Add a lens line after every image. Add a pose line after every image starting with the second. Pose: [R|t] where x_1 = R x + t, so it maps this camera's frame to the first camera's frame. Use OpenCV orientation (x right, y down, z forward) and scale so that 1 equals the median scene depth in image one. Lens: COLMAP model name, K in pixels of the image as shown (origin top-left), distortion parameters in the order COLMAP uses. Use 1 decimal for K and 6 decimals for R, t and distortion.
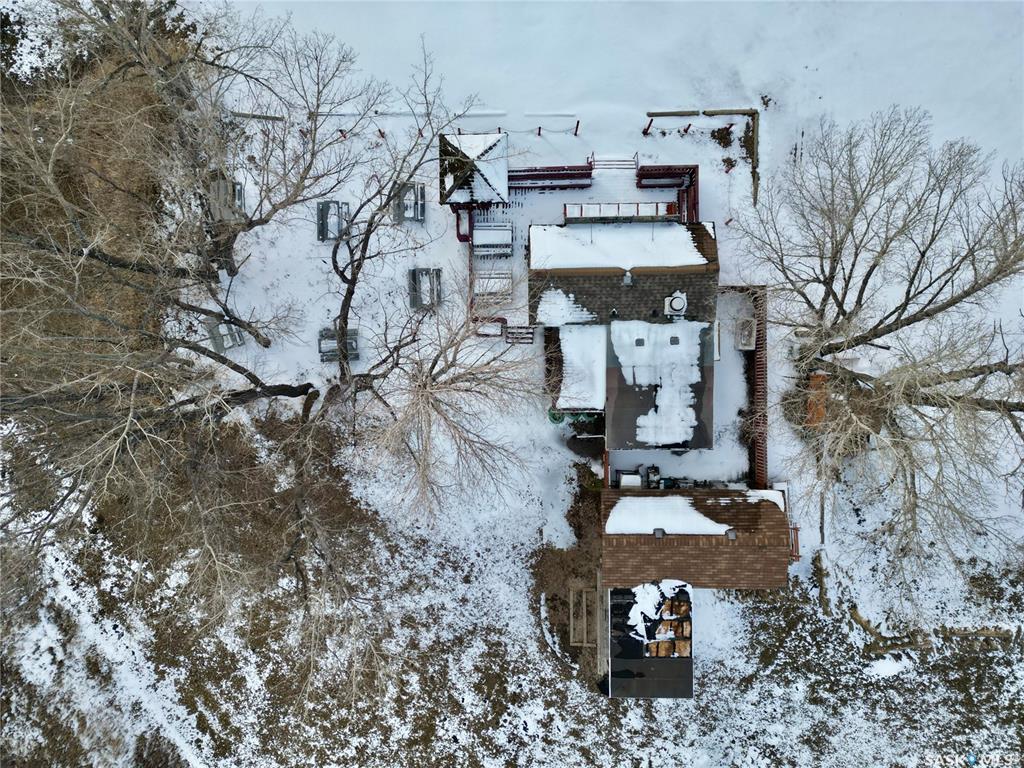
lens RADIAL K [[706.8, 0, 510.8], [0, 706.8, 383.3], [0, 0, 1]] dist [0.078896, -0.057515]
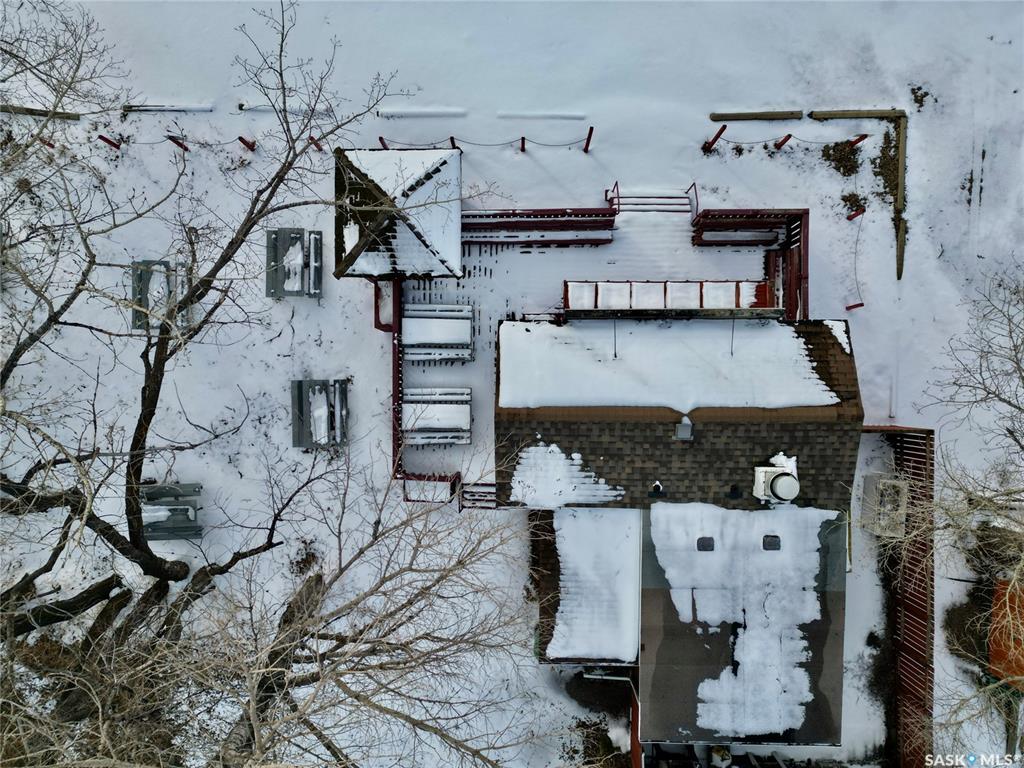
lens RADIAL K [[706.8, 0, 512.3], [0, 706.8, 381.8], [0, 0, 1]] dist [0.078896, -0.057515]
pose [[0.999938, 0.010859, 0.002538, 0.032782], [-0.010850, 0.999935, -0.003404, -0.162516], [-0.002575, 0.003376, 0.999991, 0.433142]]
